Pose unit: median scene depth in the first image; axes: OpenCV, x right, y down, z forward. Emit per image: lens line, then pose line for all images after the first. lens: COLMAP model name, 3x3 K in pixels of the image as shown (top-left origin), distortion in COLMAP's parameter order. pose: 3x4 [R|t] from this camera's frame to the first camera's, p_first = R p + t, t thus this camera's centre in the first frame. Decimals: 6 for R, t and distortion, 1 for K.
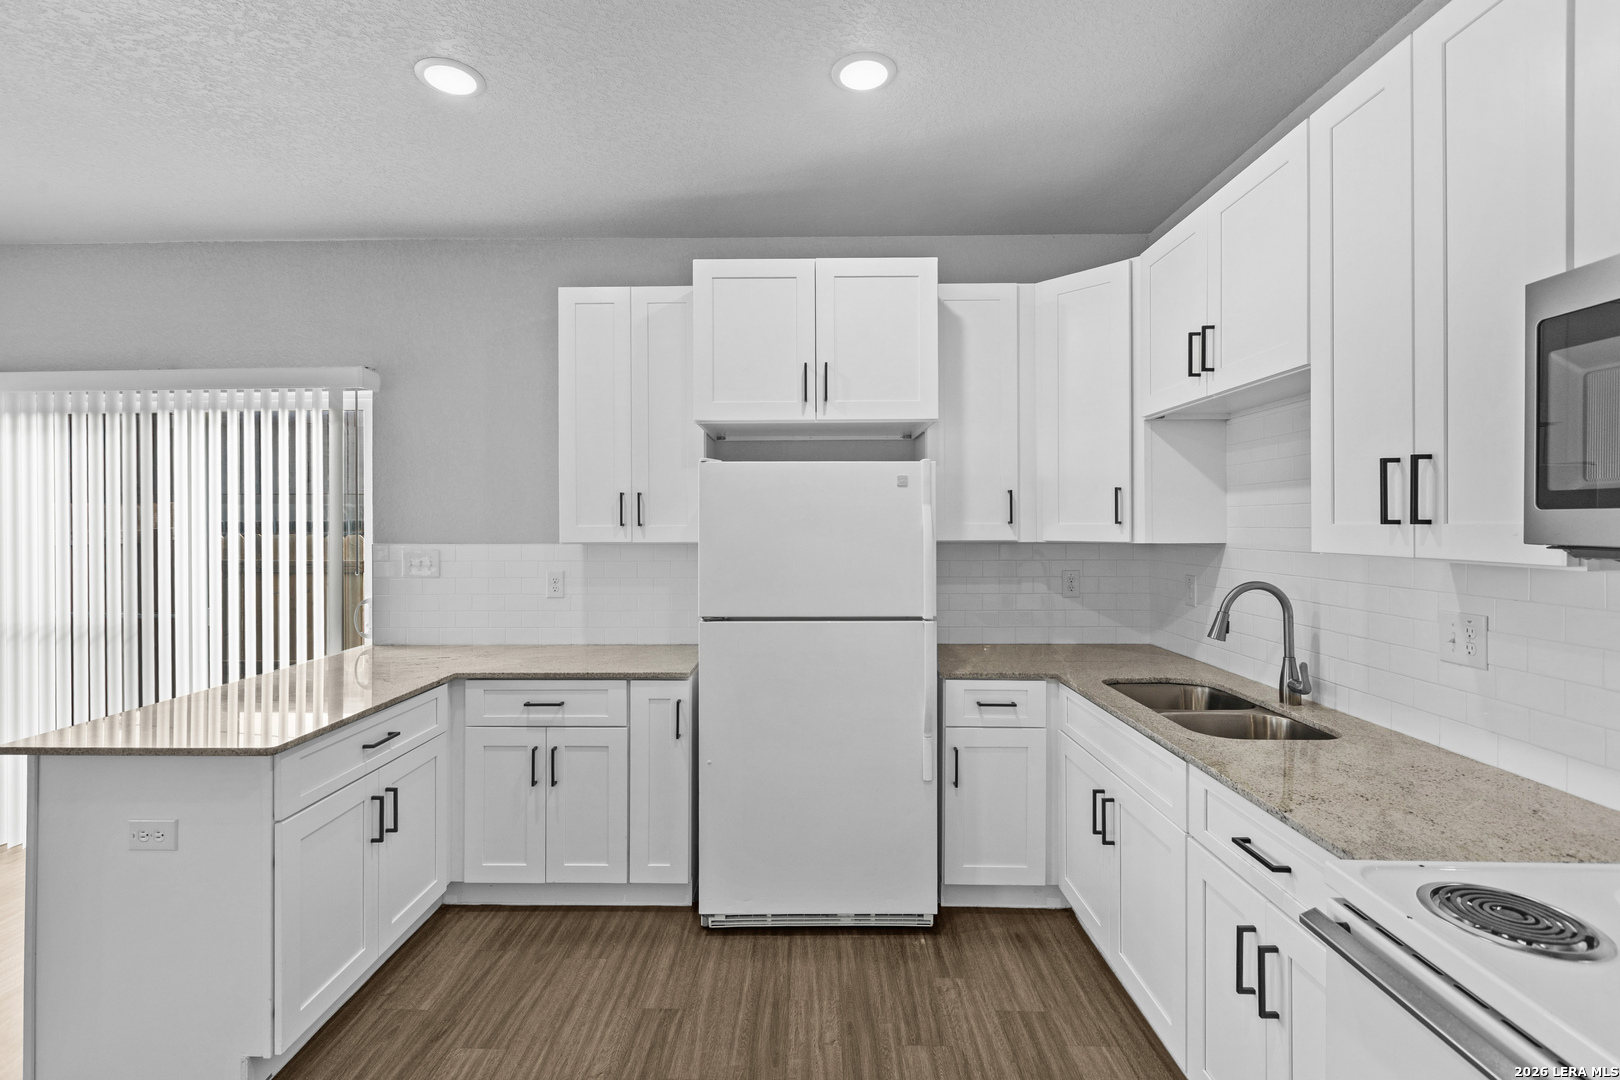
lens RADIAL K [[756.9, 0, 753.3], [0, 756.9, 522.4], [0, 0, 1]] dist [0.000147, 0.000170]
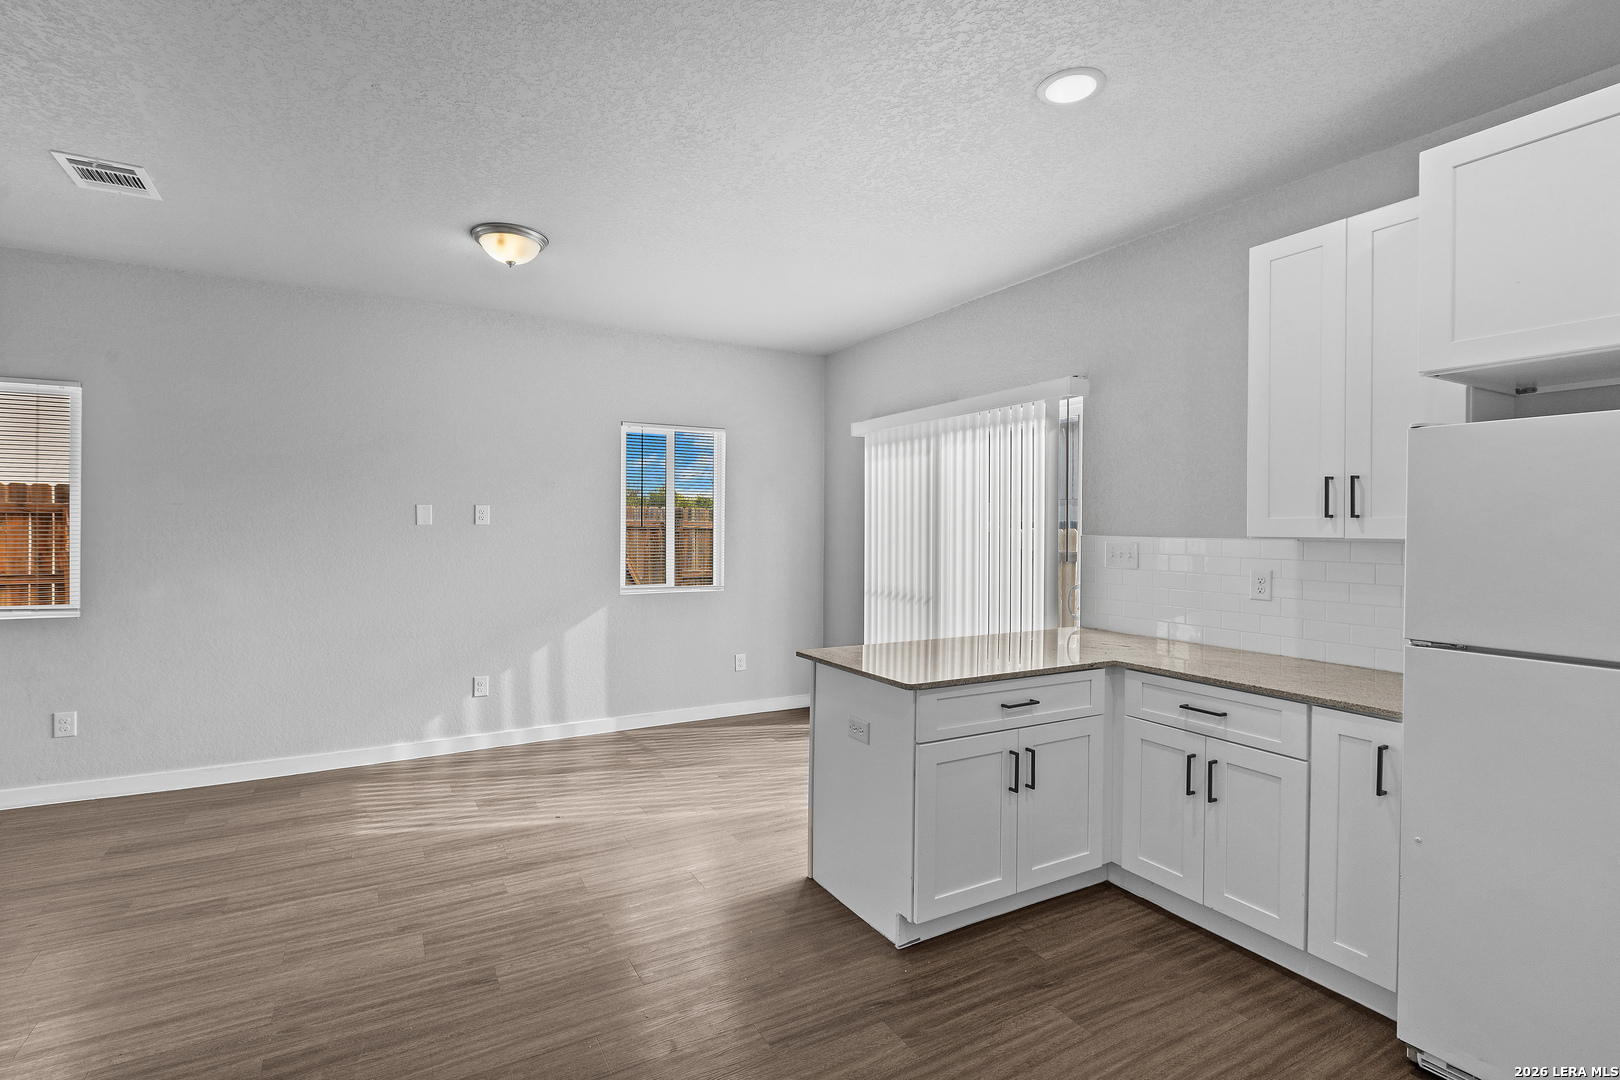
lens RADIAL K [[710.6, 0, 805.9], [0, 710.6, 529.1], [0, 0, 1]] dist [-0.000688, -0.000311]
pose [[0.530173, 0.010337, -0.847826, 0.237614], [-0.003914, 0.999945, 0.009744, 0.016021], [0.847880, -0.001848, 0.530184, 0.161680]]
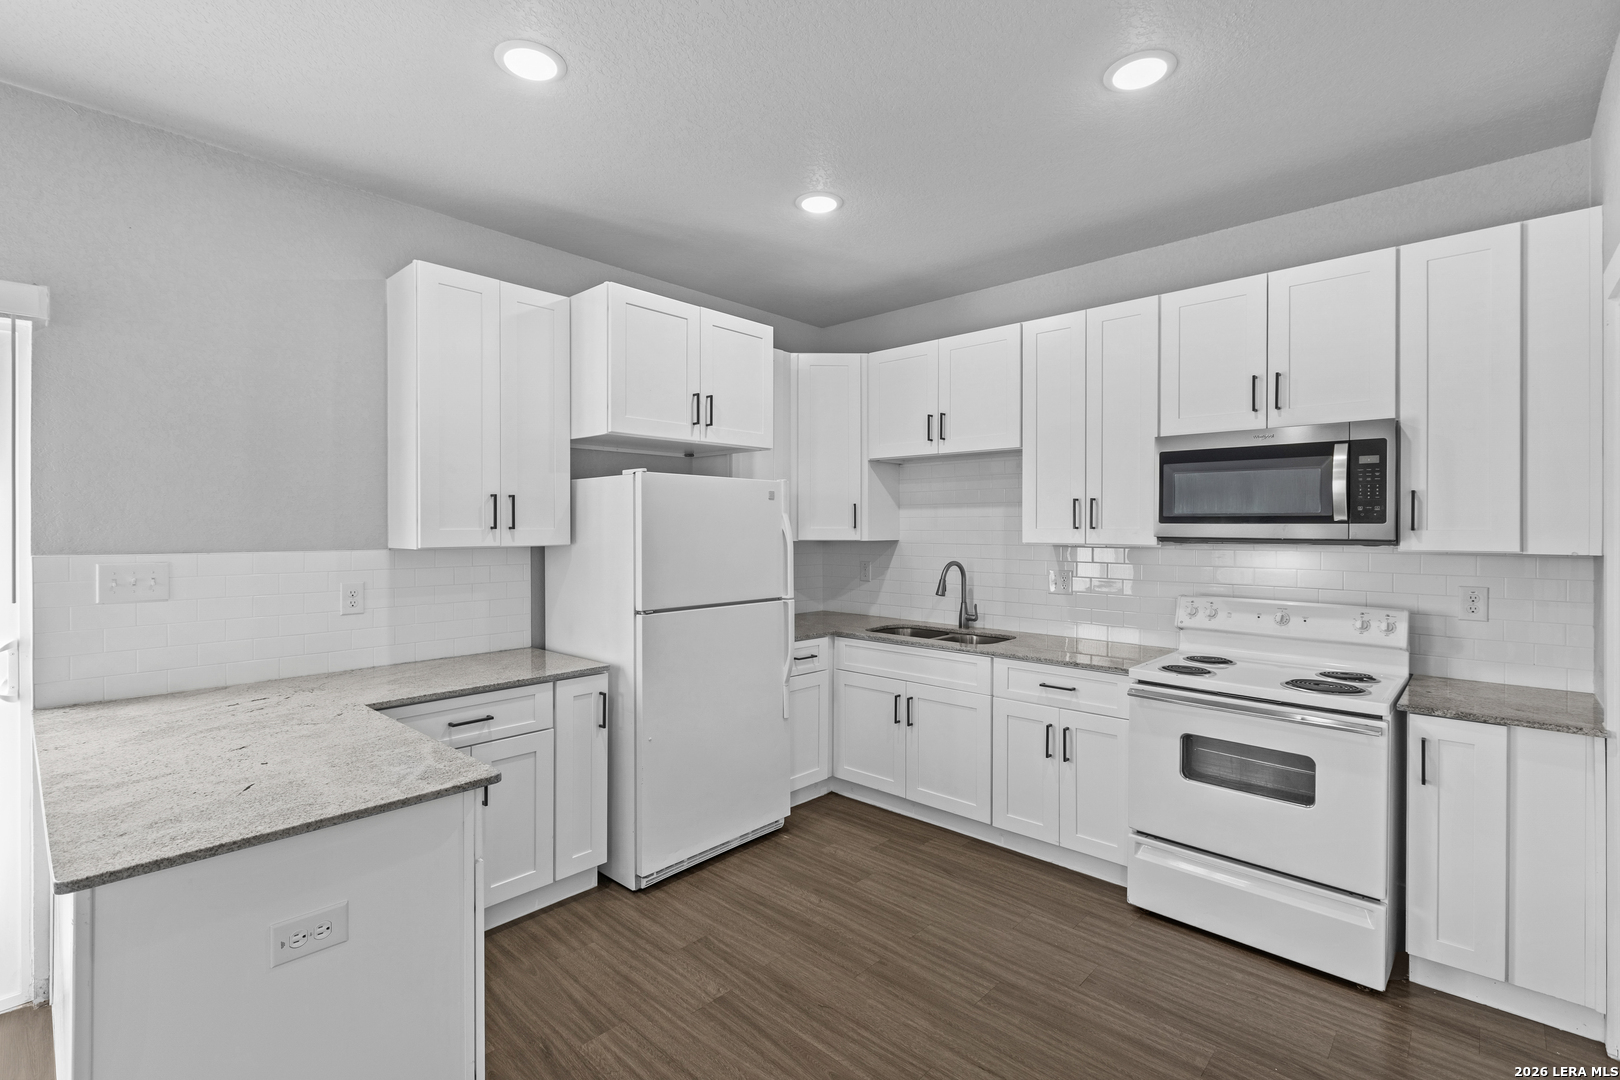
lens RADIAL K [[754.5, 0, 805.3], [0, 754.5, 529.3], [0, 0, 1]] dist [0.001281, 0.000225]
pose [[0.655933, 0.000708, 0.754819, -0.860297], [-0.004196, 0.999988, 0.002708, 0.000527], [-0.754807, -0.004944, 0.655928, 0.103876]]
